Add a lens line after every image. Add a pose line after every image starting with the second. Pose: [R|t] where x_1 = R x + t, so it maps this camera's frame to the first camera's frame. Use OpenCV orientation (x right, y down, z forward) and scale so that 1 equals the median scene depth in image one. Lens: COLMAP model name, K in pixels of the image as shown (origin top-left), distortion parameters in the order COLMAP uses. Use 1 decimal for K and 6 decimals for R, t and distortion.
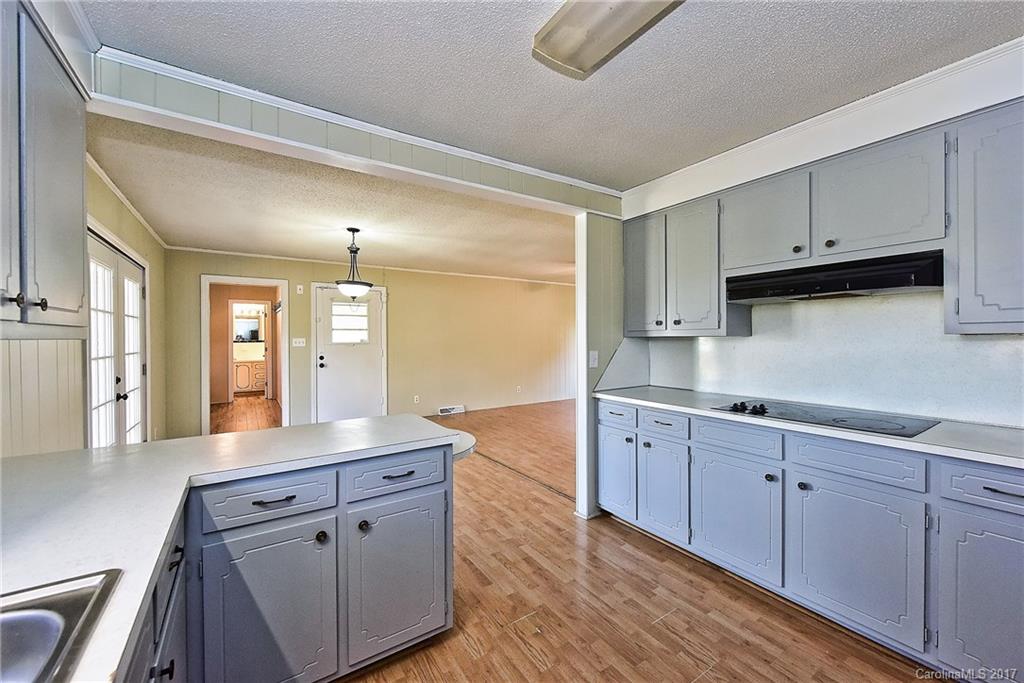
lens RADIAL K [[404.5, 0, 514.3], [0, 404.5, 343.3], [0, 0, 1]] dist [0.003303, 0.000144]
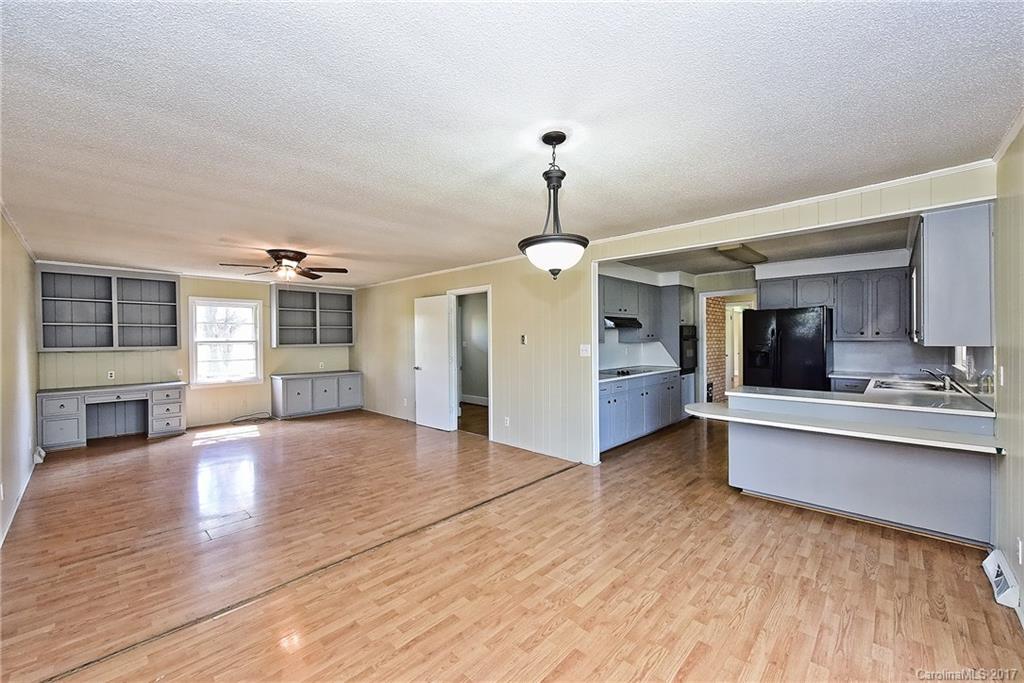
lens RADIAL K [[404.5, 0, 515.6], [0, 404.5, 342.0], [0, 0, 1]] dist [0.003303, 0.000144]
pose [[-0.225024, -0.002805, 0.974349, -0.835344], [0.024395, 0.999666, 0.008512, -0.030302], [-0.974048, 0.025685, -0.224880, 1.105971]]
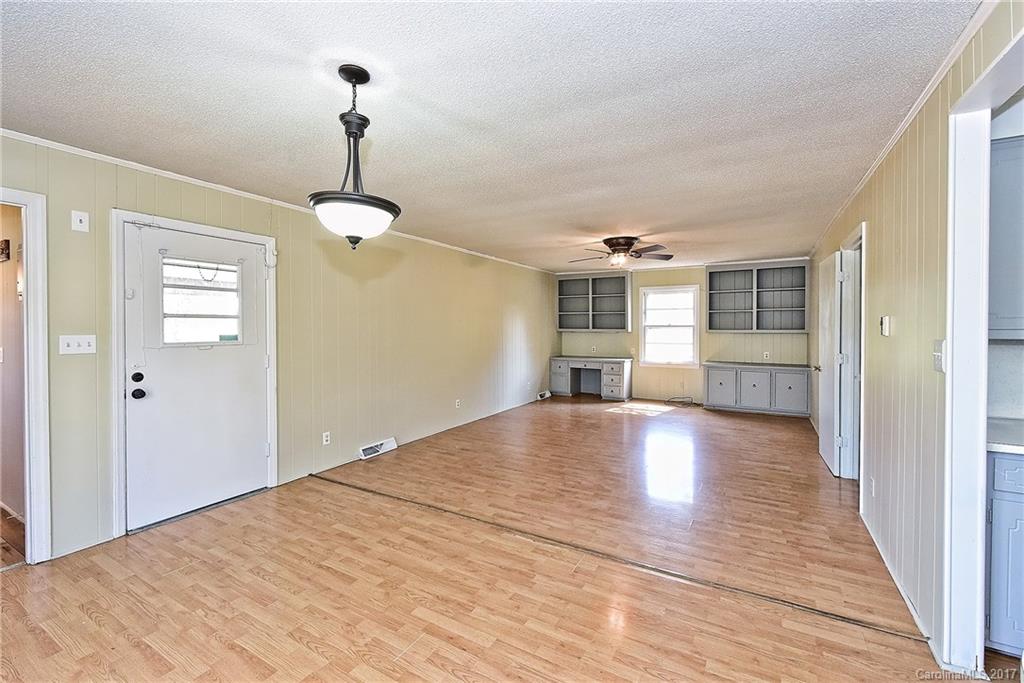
lens RADIAL K [[422.0, 0, 498.6], [0, 422.0, 331.6], [0, 0, 1]] dist [0.004702, -0.000900]
pose [[0.896144, -0.001188, 0.443763, -0.435497], [0.002713, 0.999992, -0.002800, -0.017406], [-0.443756, 0.003713, 0.896140, 0.527060]]
